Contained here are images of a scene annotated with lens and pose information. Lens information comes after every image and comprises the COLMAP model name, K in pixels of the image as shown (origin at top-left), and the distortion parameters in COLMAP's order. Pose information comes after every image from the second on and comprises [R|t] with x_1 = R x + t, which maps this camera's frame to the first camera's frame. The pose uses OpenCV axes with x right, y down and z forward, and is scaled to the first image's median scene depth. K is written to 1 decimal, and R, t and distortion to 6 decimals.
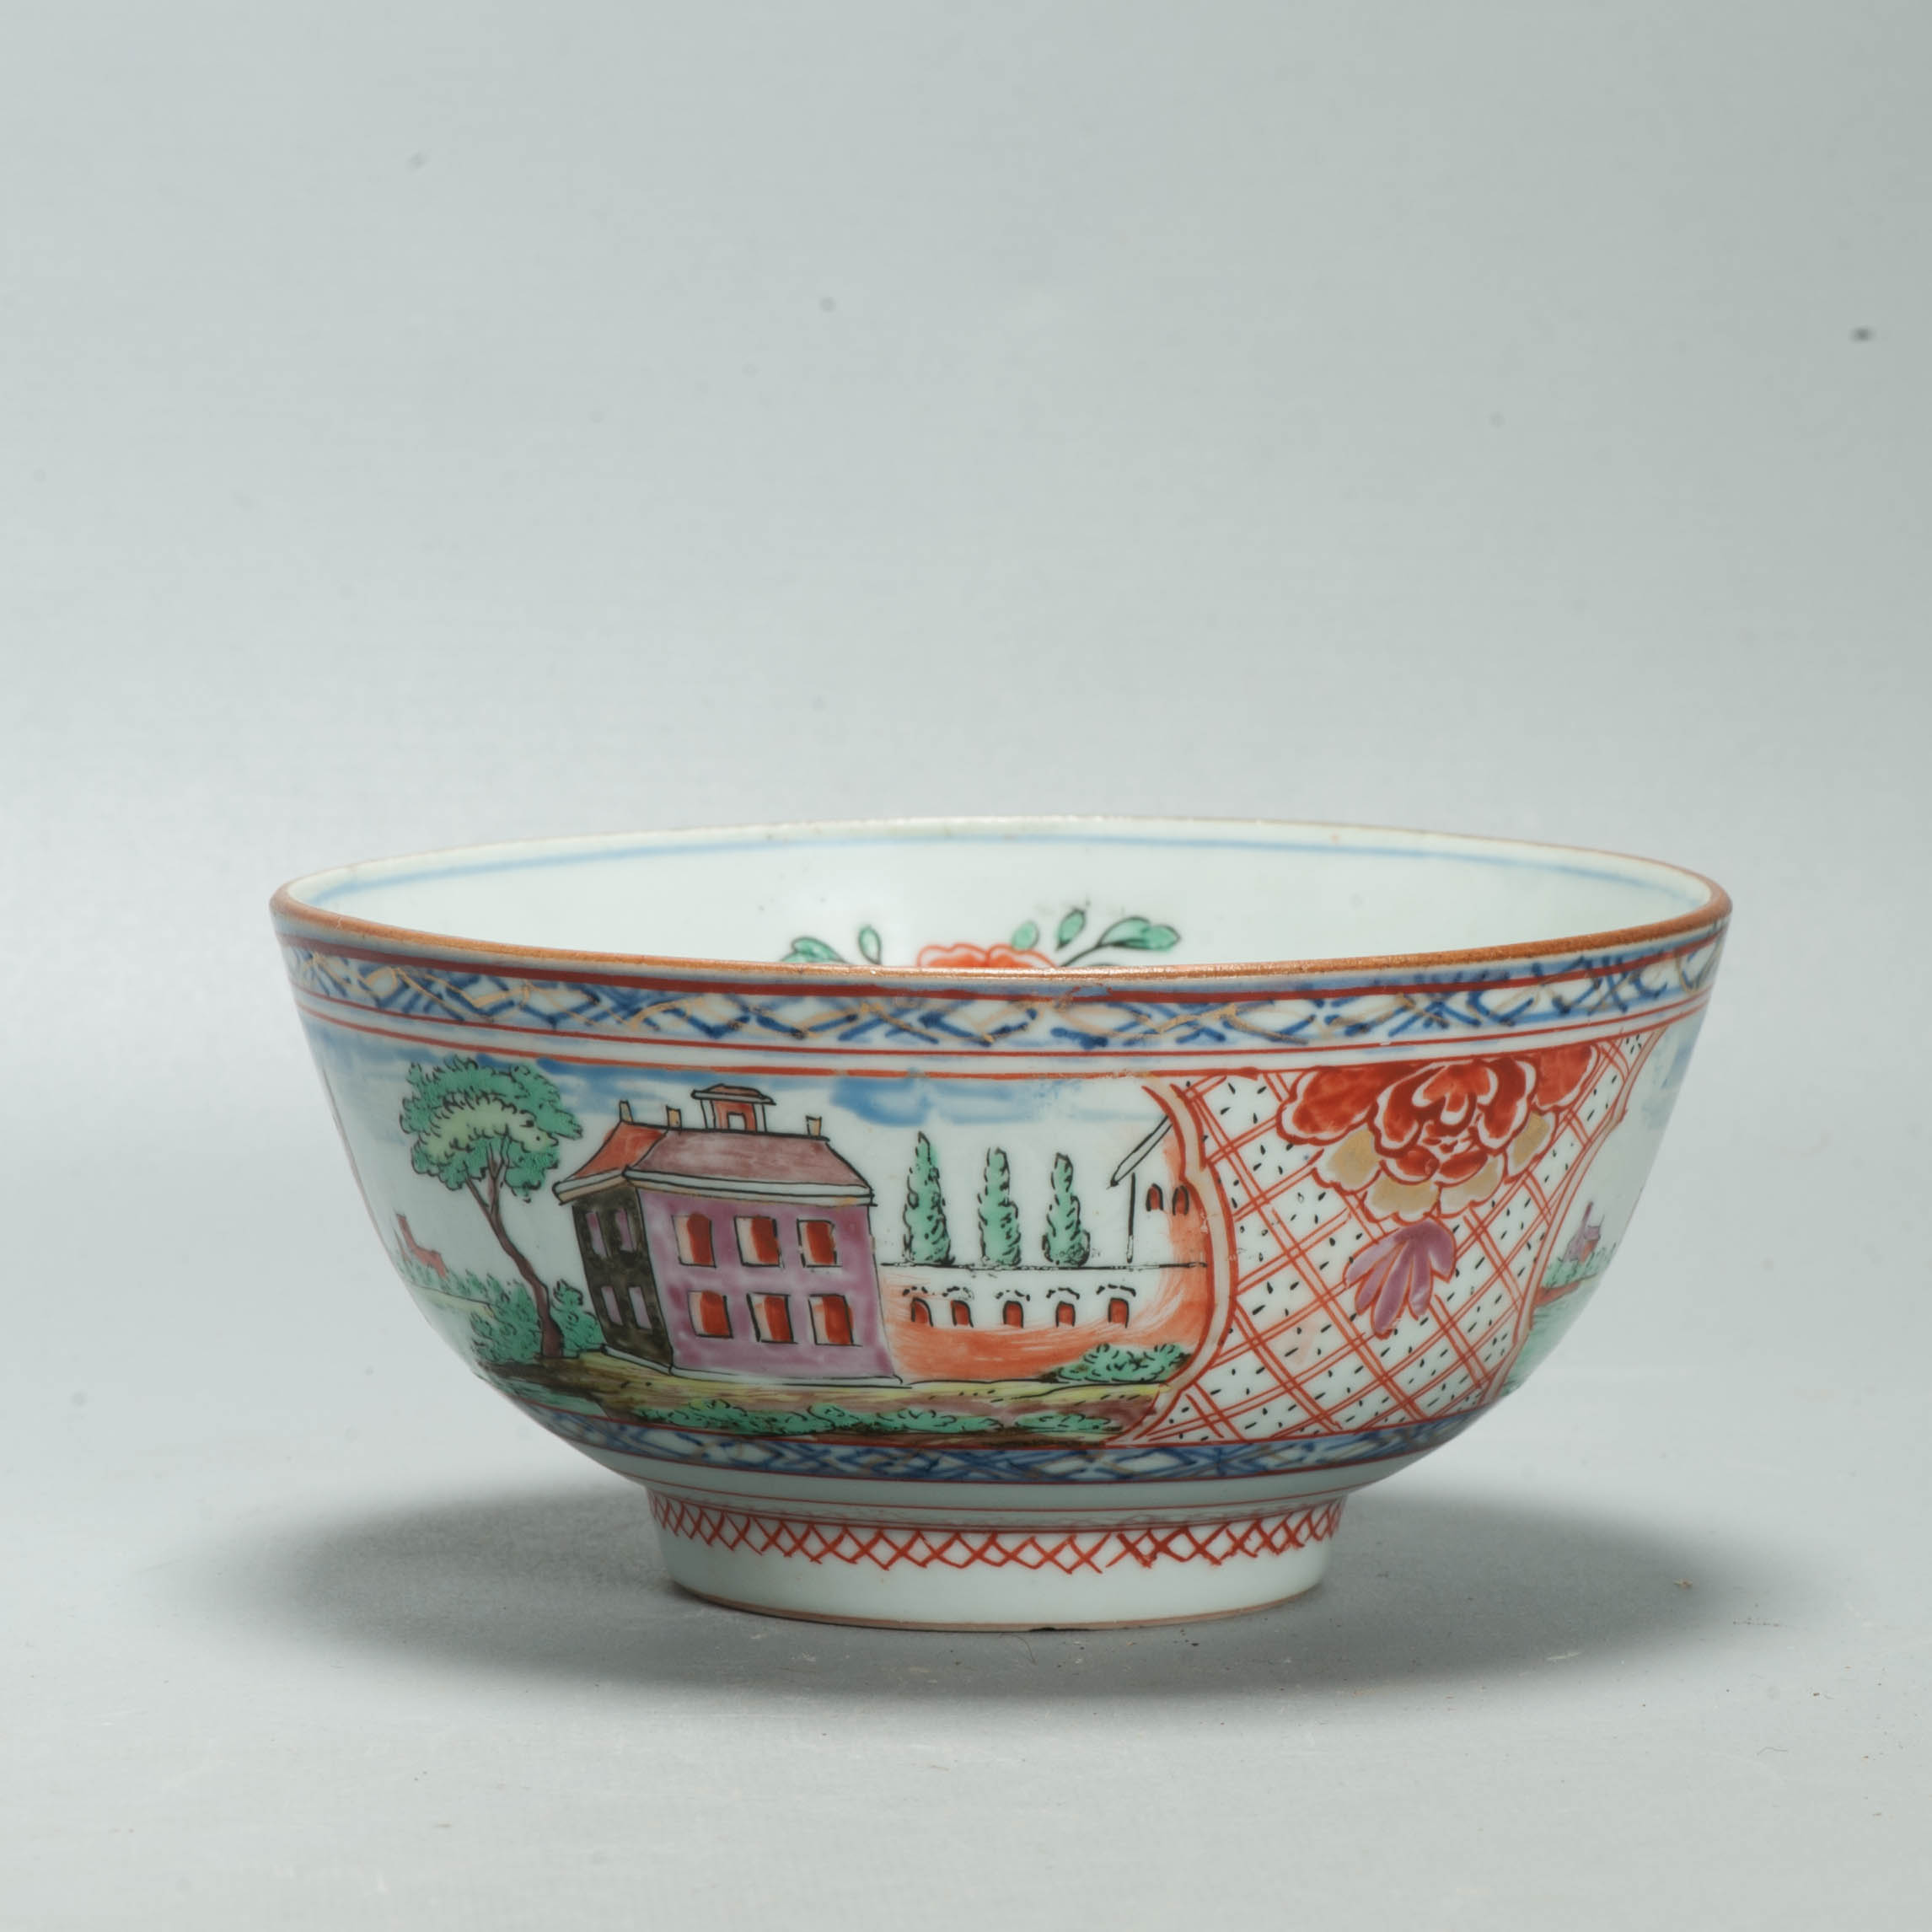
lens RADIAL K [[11438.7, 0, 1103.1], [0, 11438.7, 972.0], [0, 0, 1]] dist [-0.270733, 22.685526]
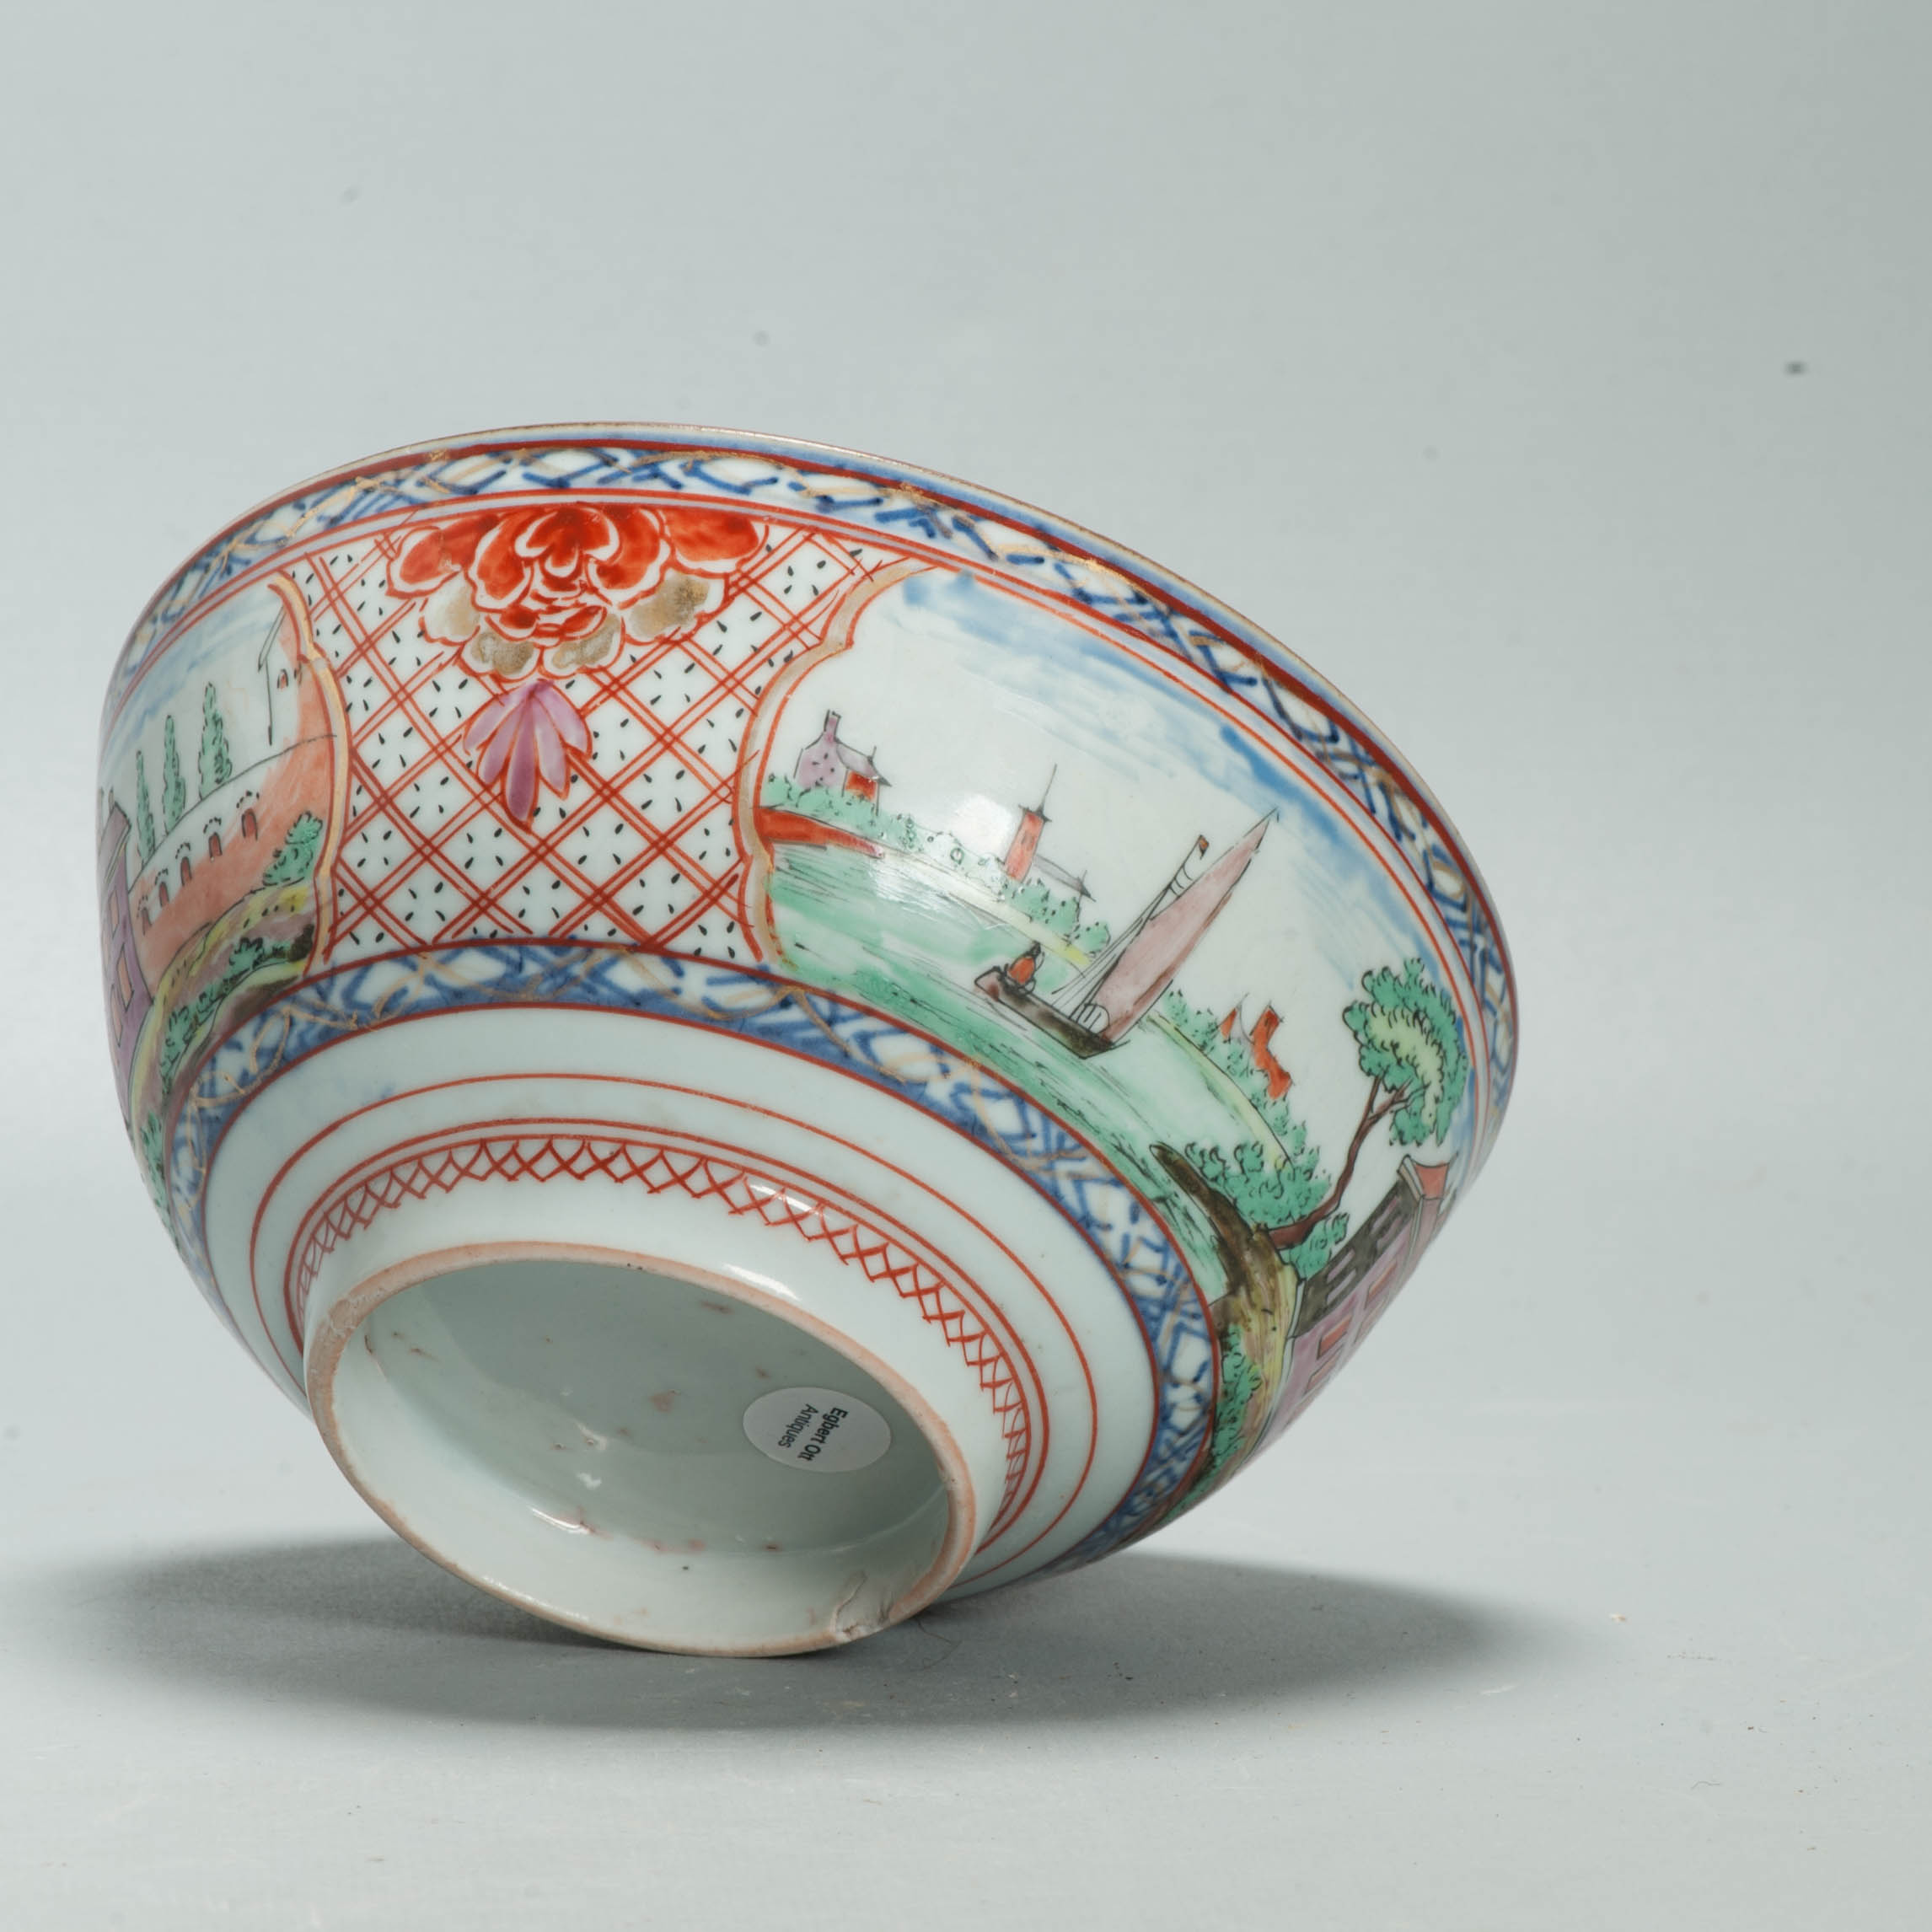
lens RADIAL K [[11438.7, 0, 1103.1], [0, 11438.7, 972.0], [0, 0, 1]] dist [-0.270733, 22.685526]
pose [[-0.531030, 0.420414, 0.735703, -0.791540], [-0.123932, 0.820366, -0.558248, 0.578461], [-0.838241, -0.387624, -0.383535, 1.424003]]
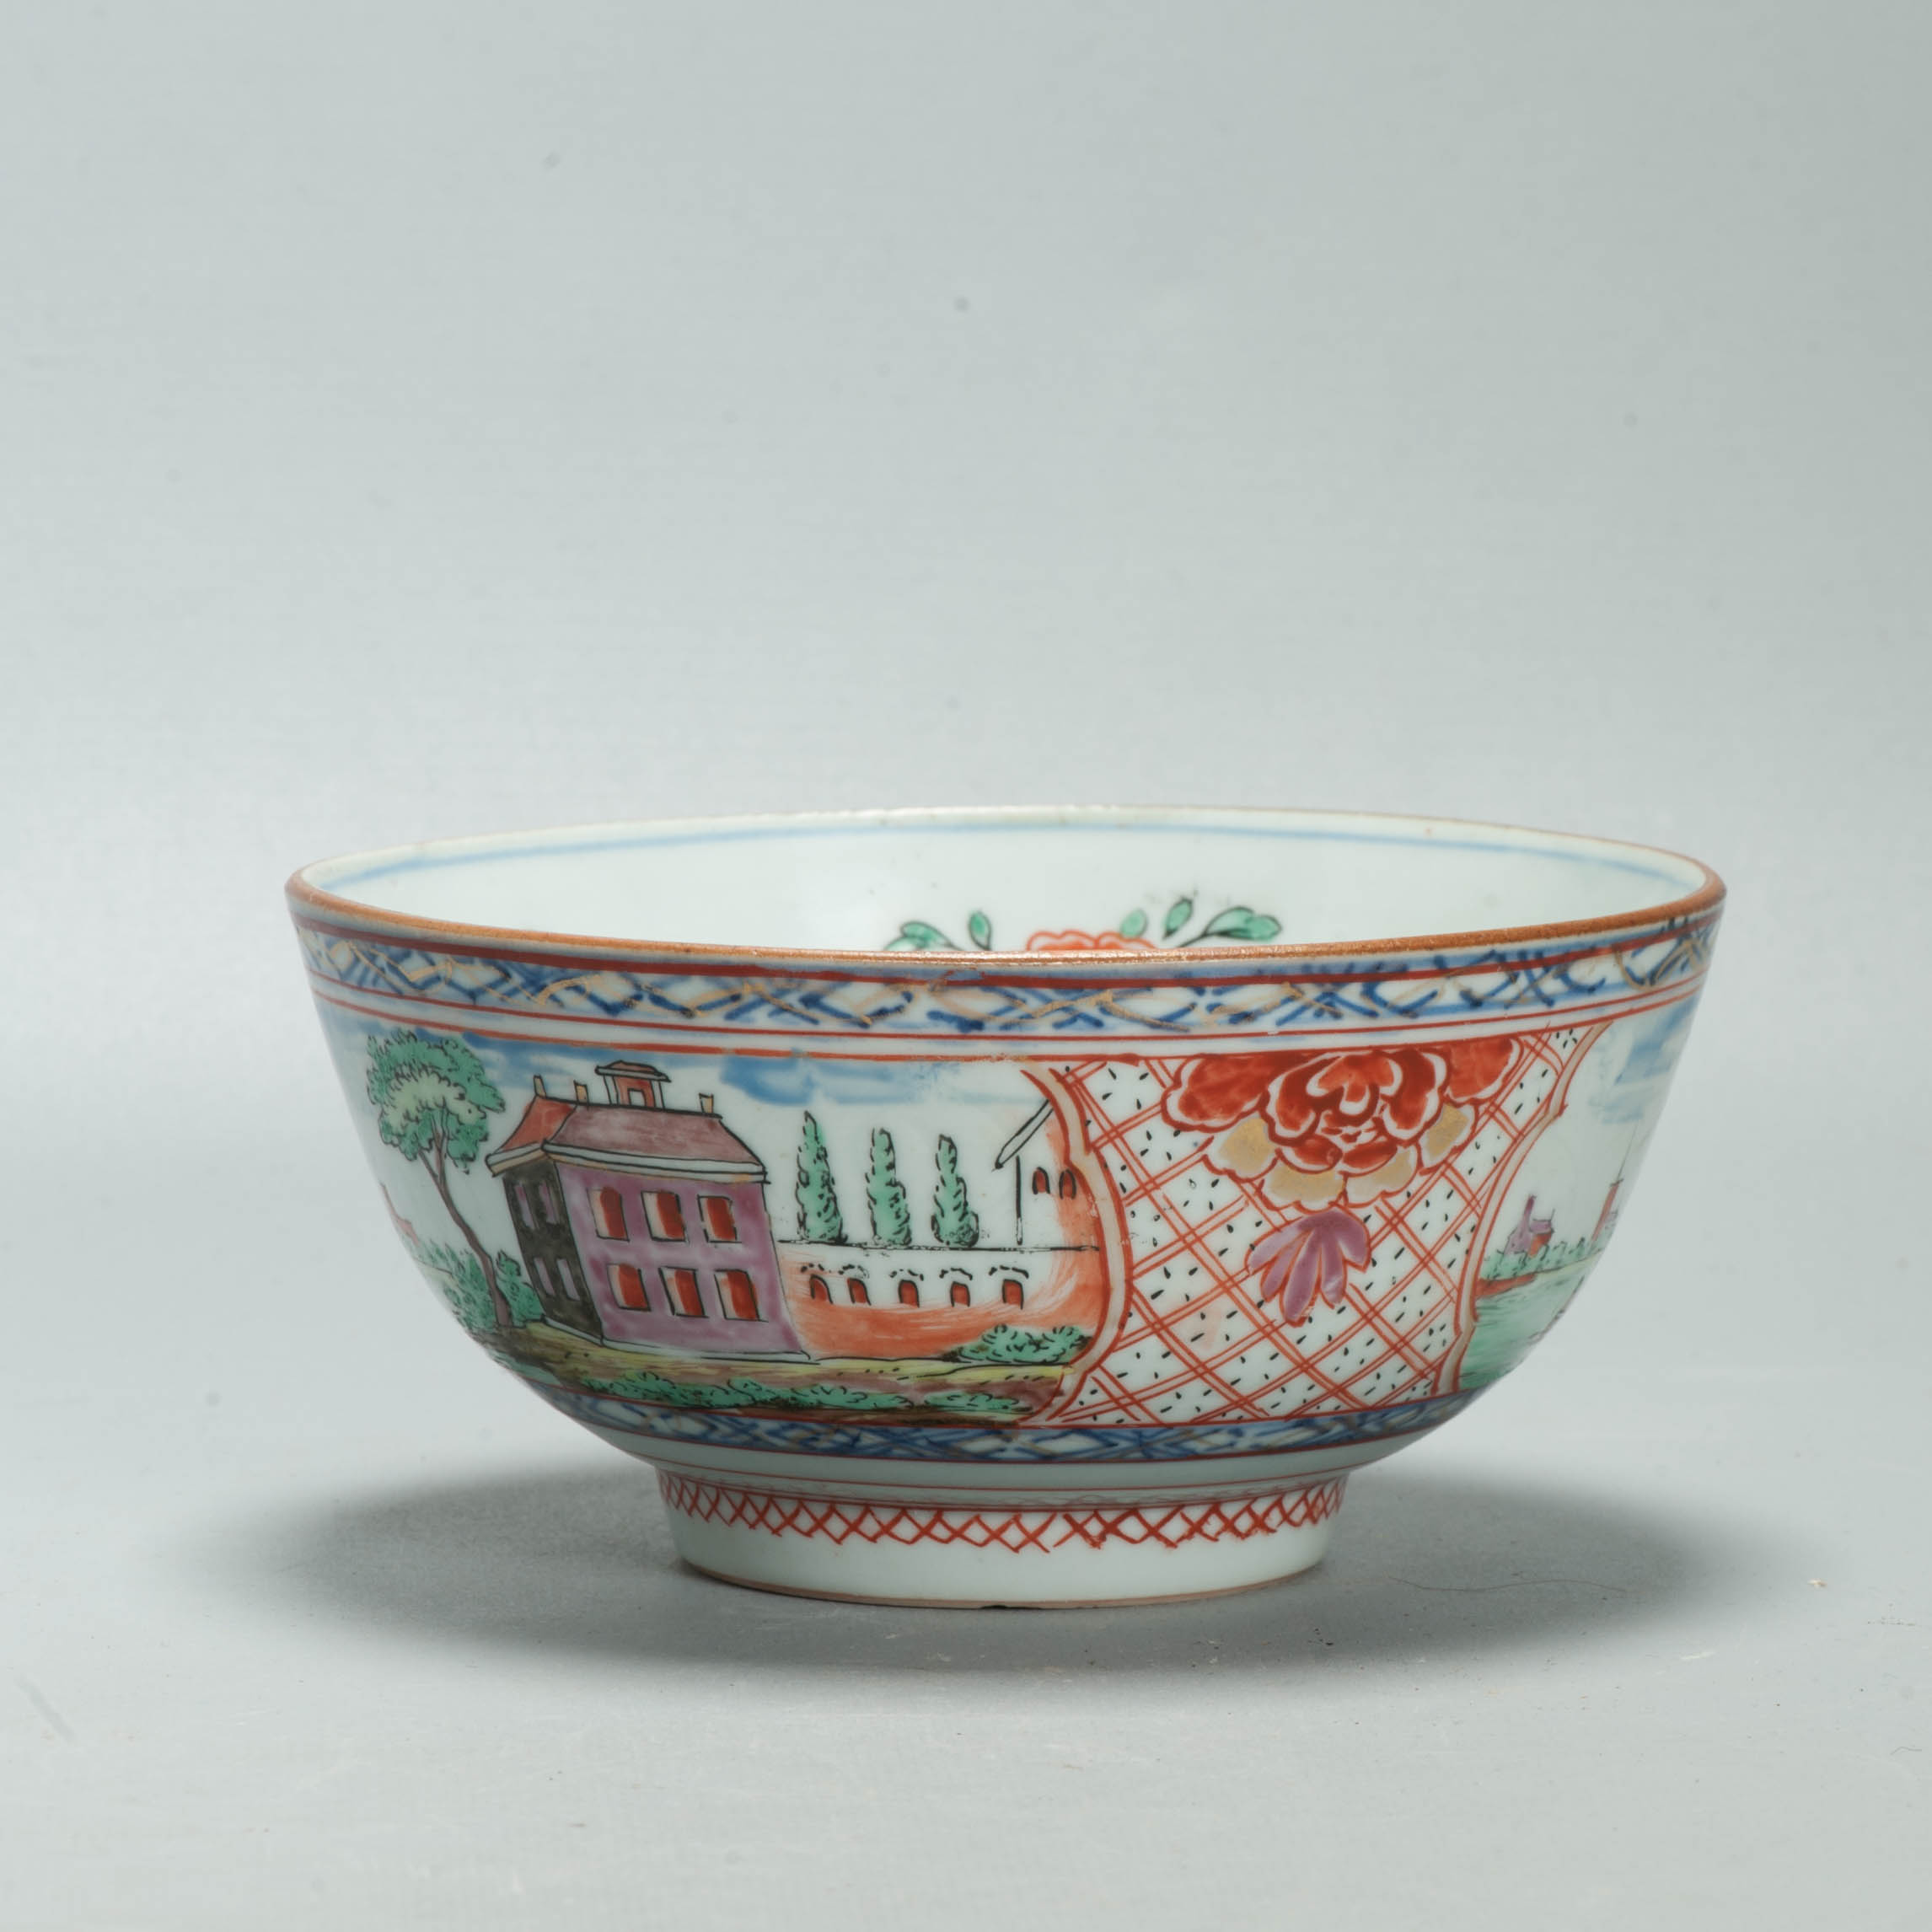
lens RADIAL K [[11438.7, 0, 1103.1], [0, 11438.7, 972.0], [0, 0, 1]] dist [-0.270733, 22.685526]
pose [[0.985869, 0.017001, -0.166651, 0.176354], [-0.017100, 0.999853, 0.000842, 0.000329], [0.166641, 0.002020, 0.986016, 0.004227]]
